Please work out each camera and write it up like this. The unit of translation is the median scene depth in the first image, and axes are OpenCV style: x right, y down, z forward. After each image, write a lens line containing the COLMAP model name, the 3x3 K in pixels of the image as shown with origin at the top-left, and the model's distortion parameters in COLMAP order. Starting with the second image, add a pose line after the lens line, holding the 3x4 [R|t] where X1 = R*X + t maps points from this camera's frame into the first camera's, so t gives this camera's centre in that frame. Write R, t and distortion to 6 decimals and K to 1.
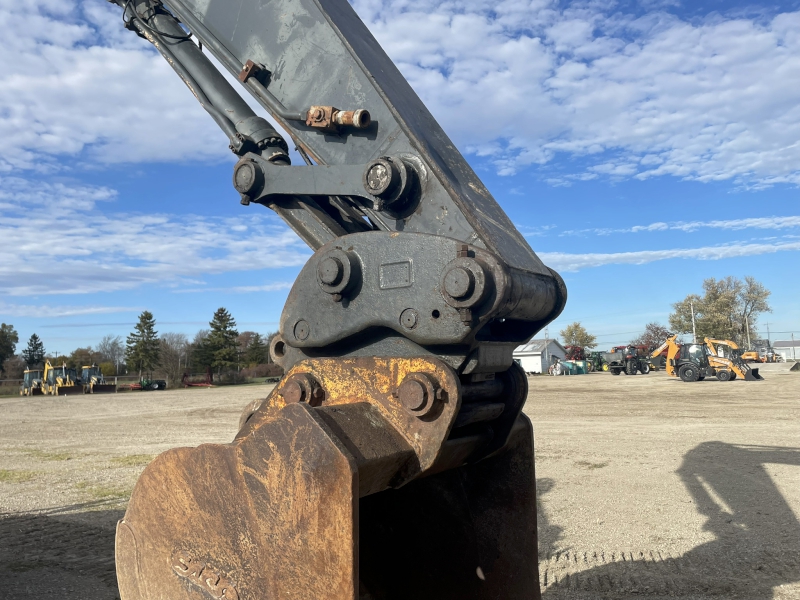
lens RADIAL K [[632.6, 0, 390.9], [0, 632.6, 284.7], [0, 0, 1]] dist [0.049452, -0.076819]
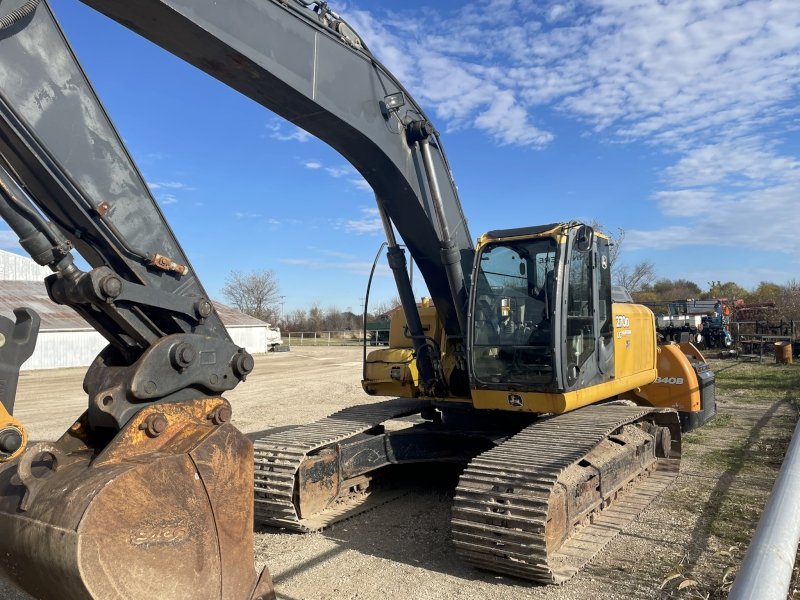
lens RADIAL K [[632.6, 0, 395.6], [0, 632.6, 295.9], [0, 0, 1]] dist [0.049452, -0.076819]
pose [[0.034430, 0.075303, 0.996566, -0.084018], [-0.084398, 0.993814, -0.072179, -0.004846], [-0.995837, -0.081623, 0.040572, 0.013905]]
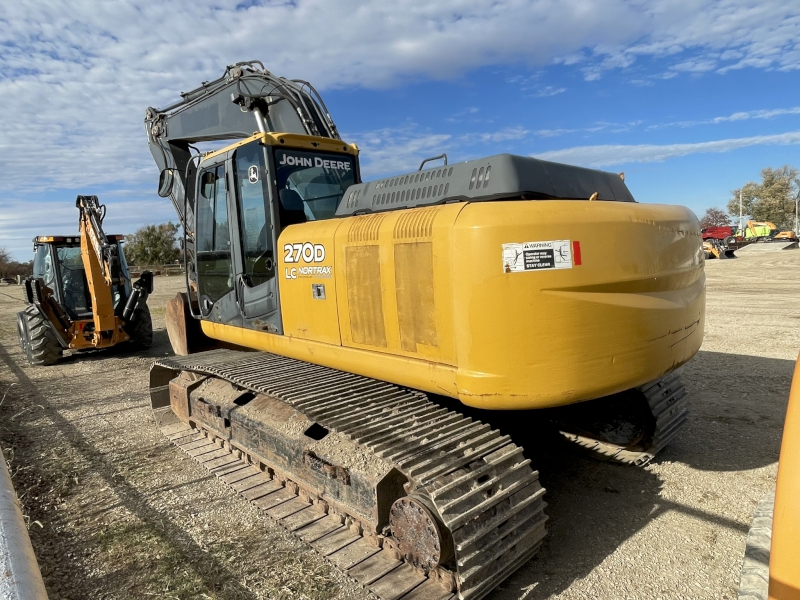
lens RADIAL K [[494.3, 0, 396.5], [0, 494.3, 326.2], [0, 0, 1]] dist [-0.022370, 0.004174]
pose [[0.975712, 0.016170, -0.218459, 0.108609], [0.046659, 0.959045, 0.279384, -0.026760], [0.214029, -0.282791, 0.934998, -0.112913]]
